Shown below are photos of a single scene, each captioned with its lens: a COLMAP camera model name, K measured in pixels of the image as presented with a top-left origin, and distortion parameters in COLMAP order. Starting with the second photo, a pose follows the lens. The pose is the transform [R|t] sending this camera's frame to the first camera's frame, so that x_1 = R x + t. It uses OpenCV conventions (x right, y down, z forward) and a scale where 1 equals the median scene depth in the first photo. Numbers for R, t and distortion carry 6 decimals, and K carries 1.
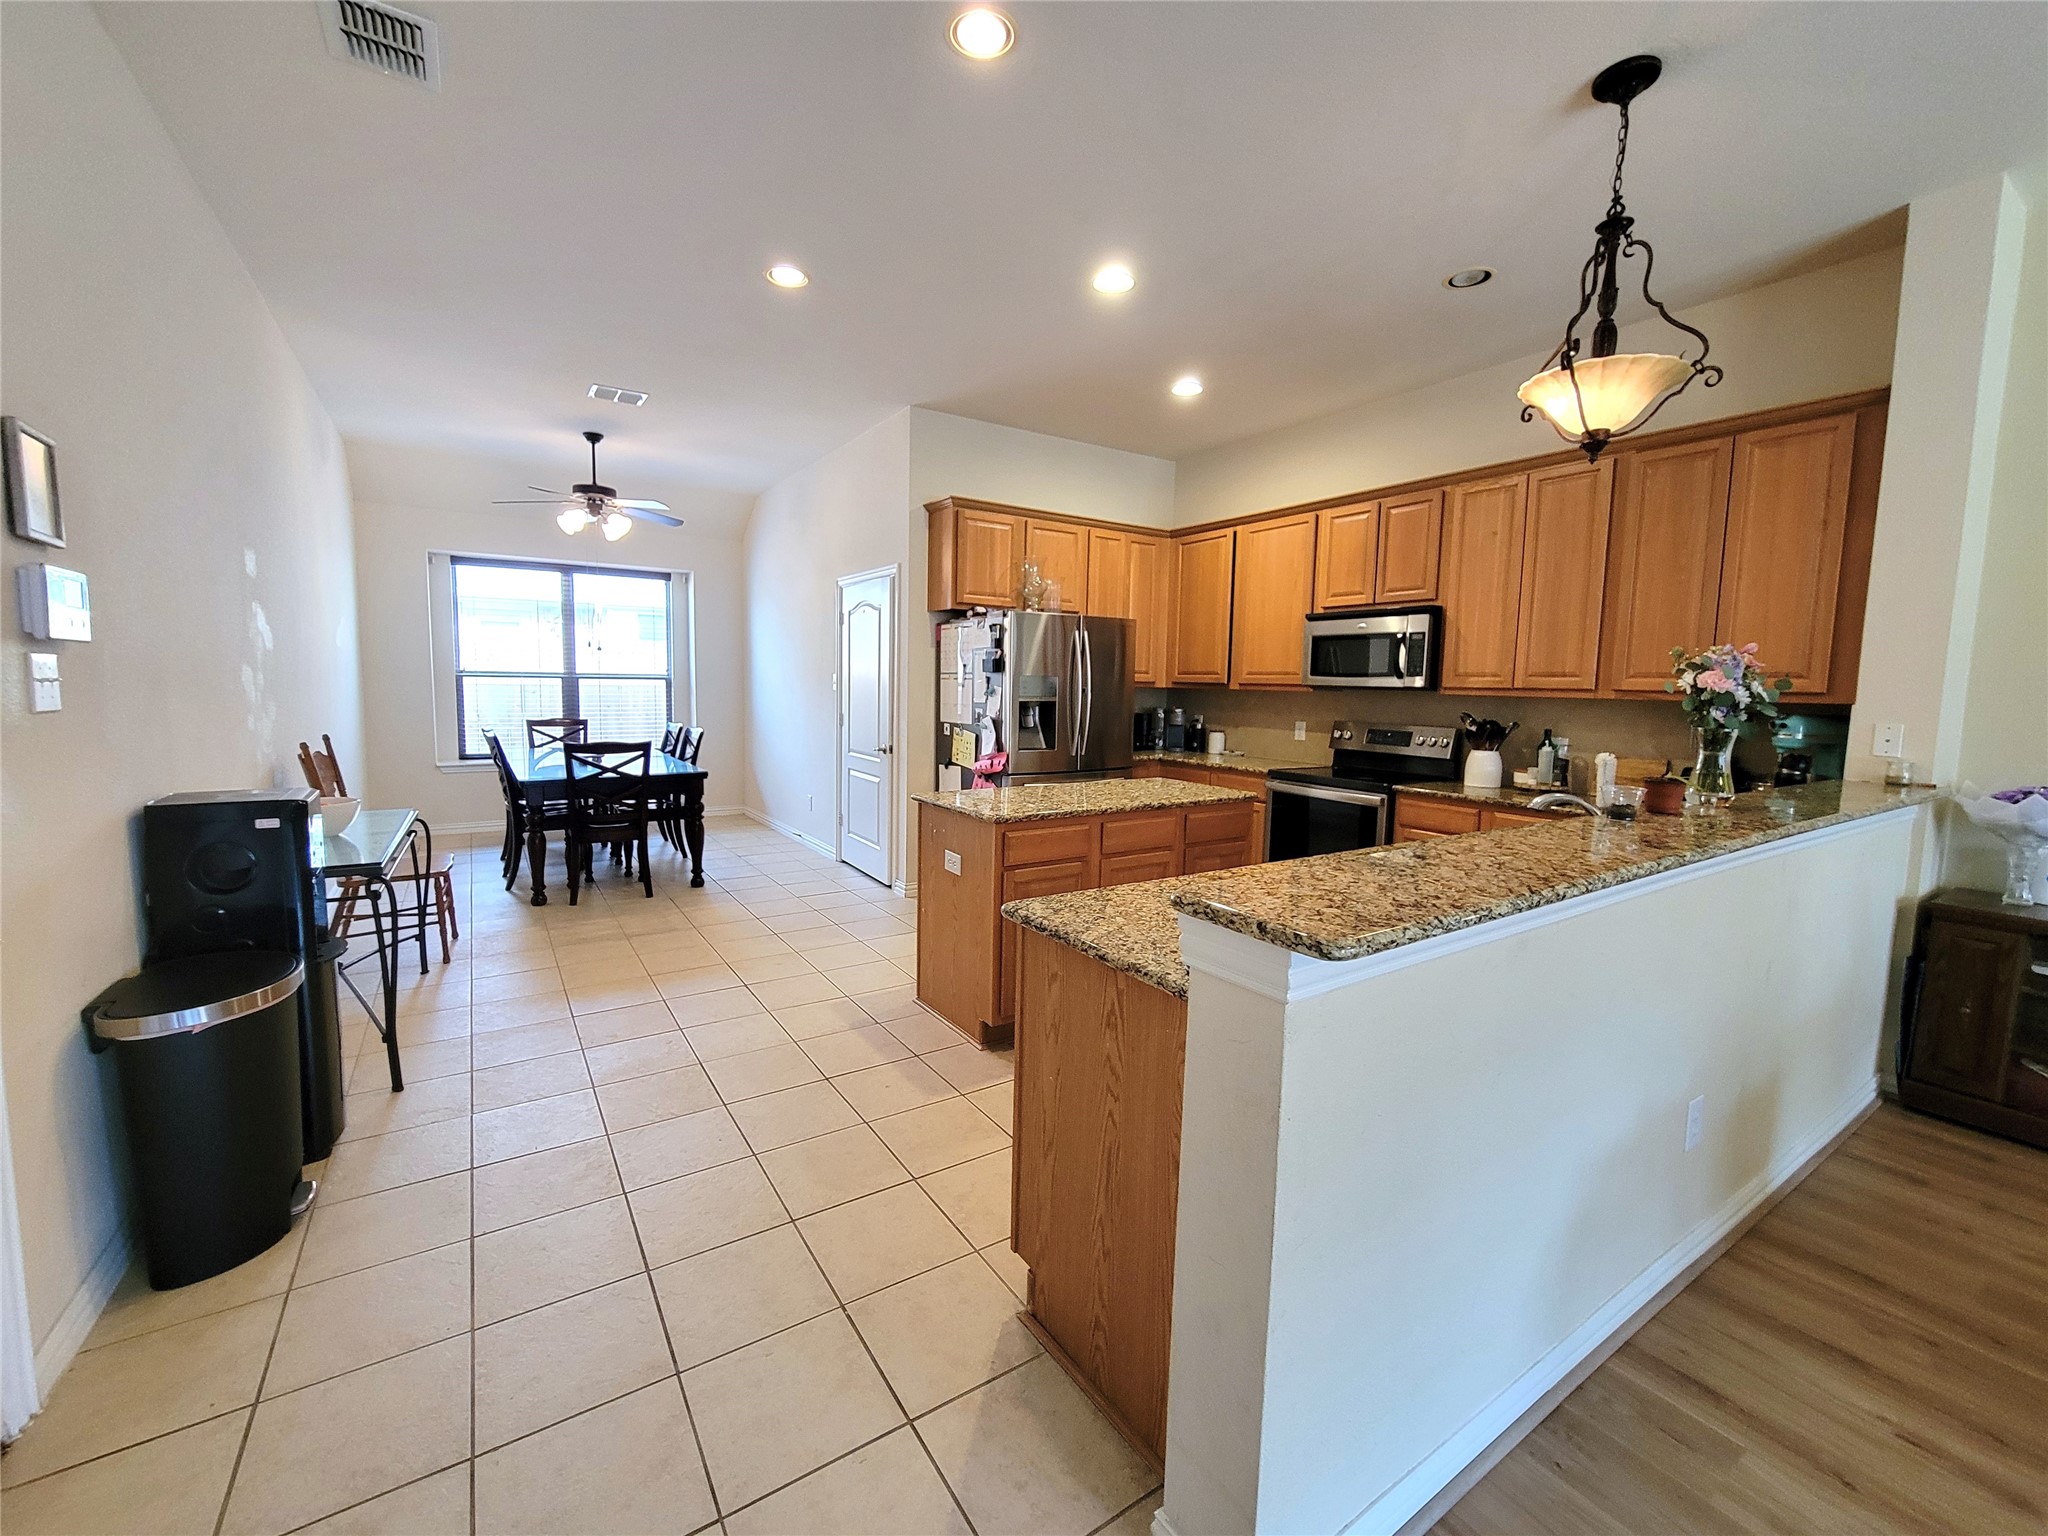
lens RADIAL K [[841.7, 0, 1024.0], [0, 841.7, 768.0], [0, 0, 1]] dist [0.002548, 0.000091]
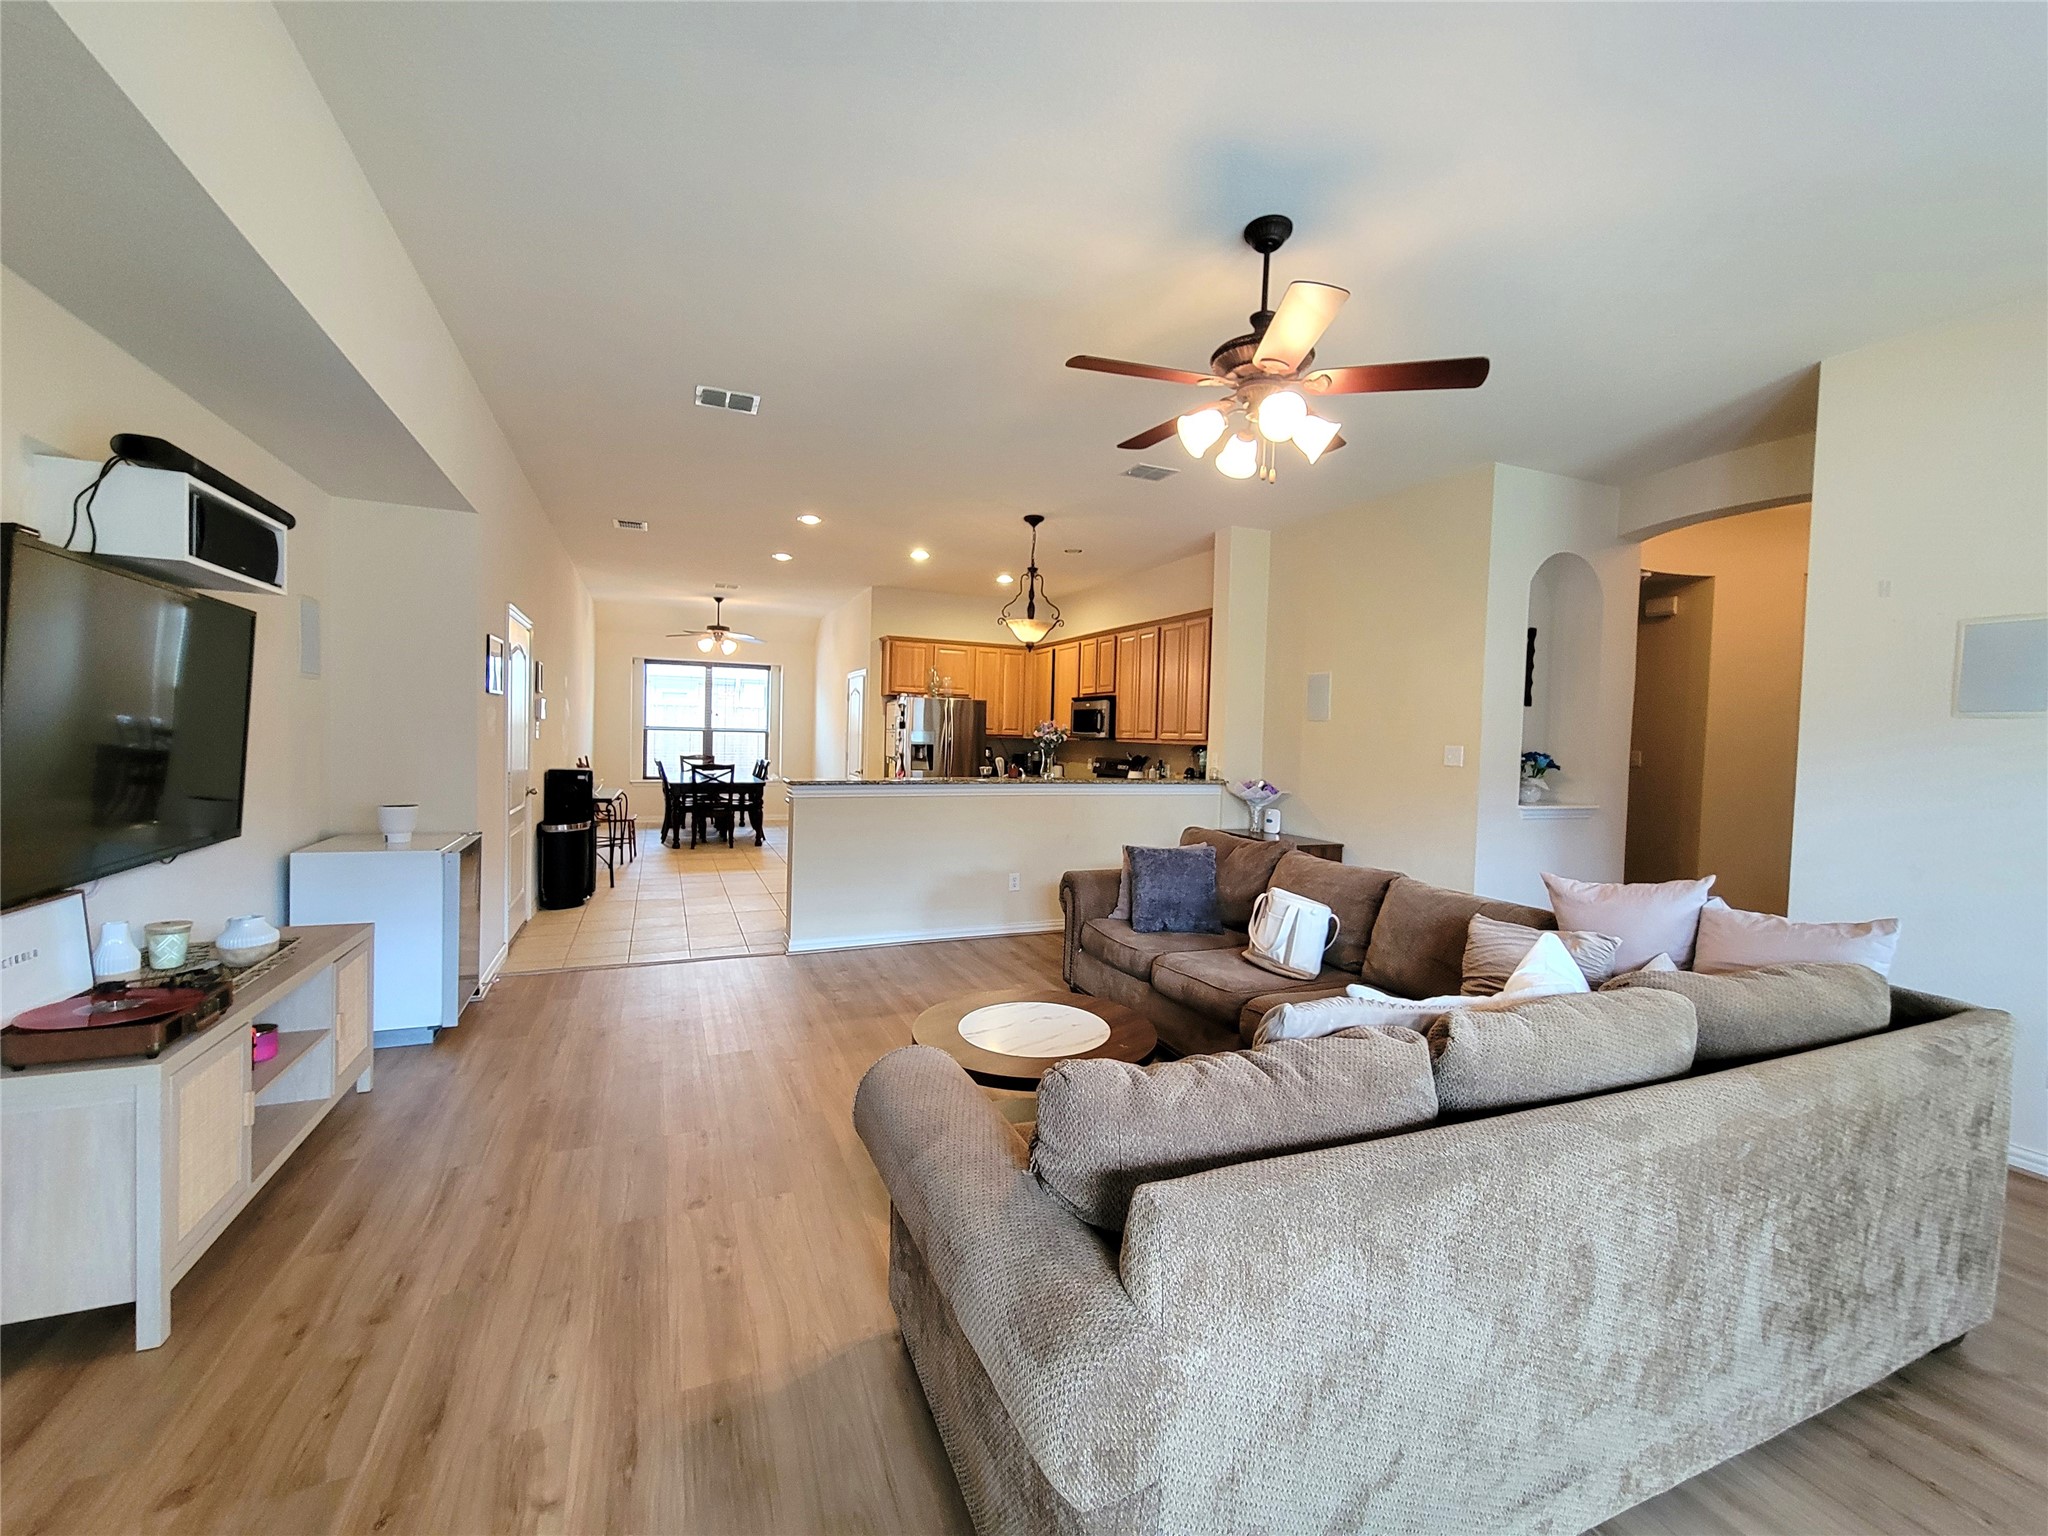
lens RADIAL K [[841.7, 0, 1024.0], [0, 841.7, 768.0], [0, 0, 1]] dist [0.002548, 0.000091]
pose [[0.985698, 0.012503, -0.168056, 0.499939], [-0.023560, 0.997674, -0.063961, 0.079539], [0.166866, 0.067006, 0.983700, -0.728429]]
